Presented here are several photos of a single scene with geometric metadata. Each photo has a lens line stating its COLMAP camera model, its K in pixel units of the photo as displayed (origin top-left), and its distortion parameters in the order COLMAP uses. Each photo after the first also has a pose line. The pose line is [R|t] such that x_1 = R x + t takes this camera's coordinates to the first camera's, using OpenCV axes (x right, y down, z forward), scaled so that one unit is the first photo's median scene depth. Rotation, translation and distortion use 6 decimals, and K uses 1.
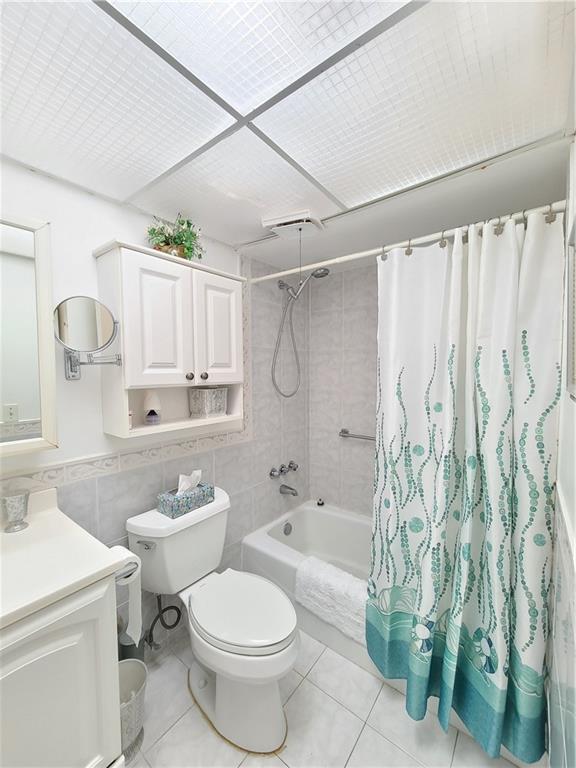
lens RADIAL K [[313.6, 0, 286.7], [0, 313.6, 385.6], [0, 0, 1]] dist [-0.002017, -0.000789]
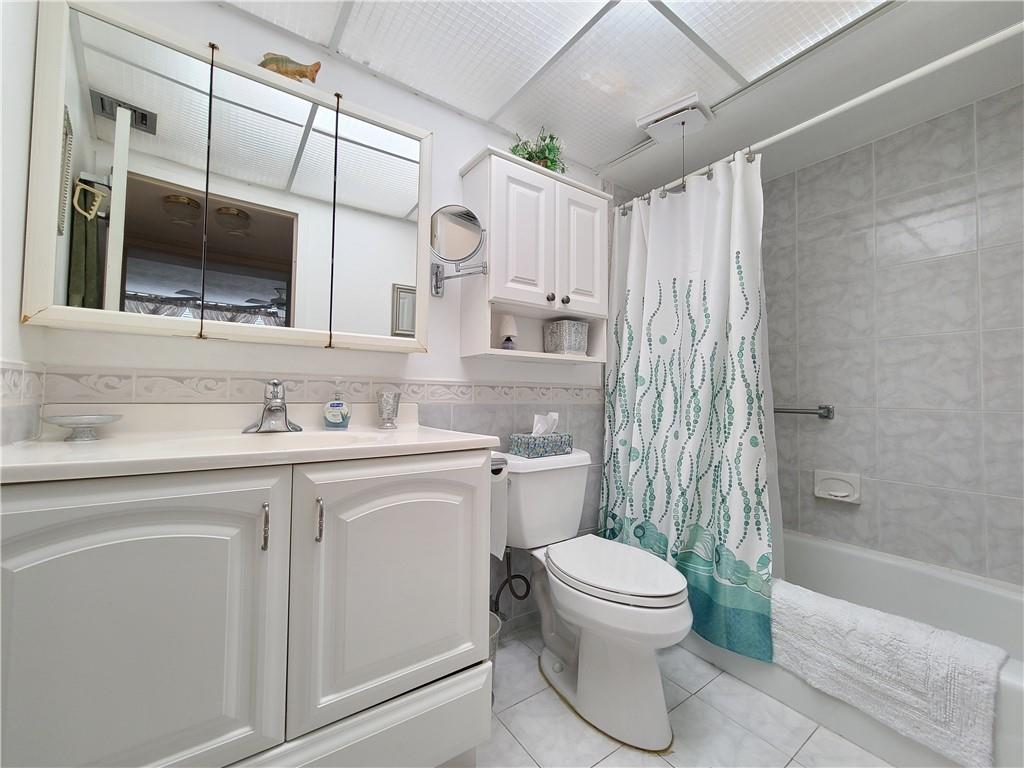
lens RADIAL K [[418.1, 0, 510.6], [0, 418.1, 379.7], [0, 0, 1]] dist [-0.002017, -0.000789]
pose [[0.957932, 0.002751, -0.286982, -0.078763], [-0.028891, 0.995799, -0.086890, 0.306613], [0.285537, 0.091525, 0.953987, -0.134963]]
